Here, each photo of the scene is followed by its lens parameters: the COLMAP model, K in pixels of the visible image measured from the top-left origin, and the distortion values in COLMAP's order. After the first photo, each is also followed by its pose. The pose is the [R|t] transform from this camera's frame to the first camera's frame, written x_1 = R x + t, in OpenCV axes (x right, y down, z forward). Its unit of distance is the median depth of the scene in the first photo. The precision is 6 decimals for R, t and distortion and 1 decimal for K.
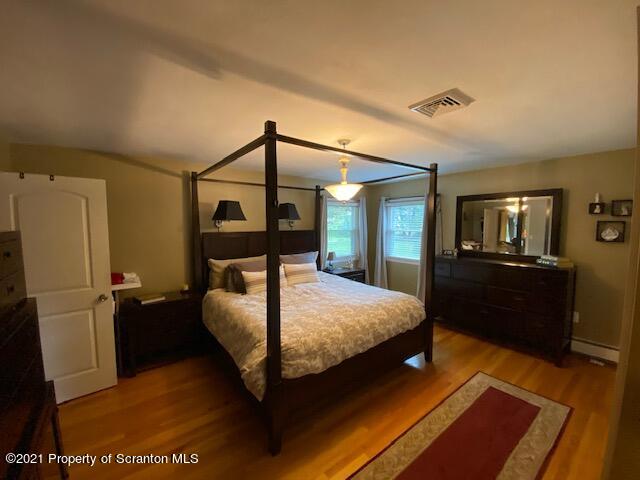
lens RADIAL K [[269.0, 0, 320.0], [0, 269.0, 240.0], [0, 0, 1]] dist [0.002988, 0.000188]
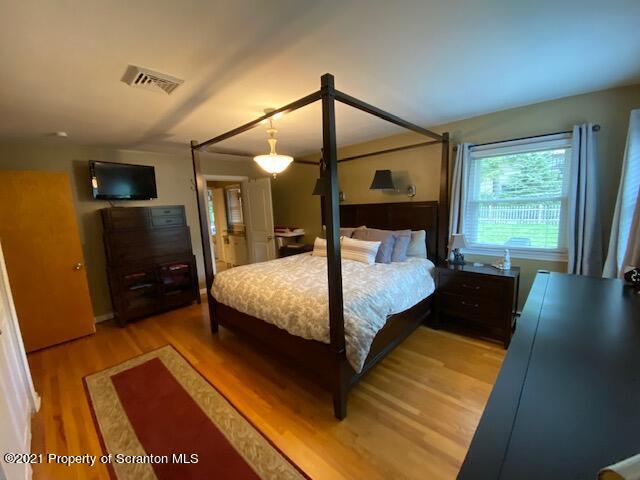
lens RADIAL K [[254.8, 0, 320.0], [0, 254.8, 240.0], [0, 0, 1]] dist [-0.000145, -0.000005]
pose [[0.181954, 0.144887, -0.972574, 1.064636], [-0.045490, 0.989266, 0.138864, -0.038692], [0.982254, 0.018975, 0.186591, 0.978620]]
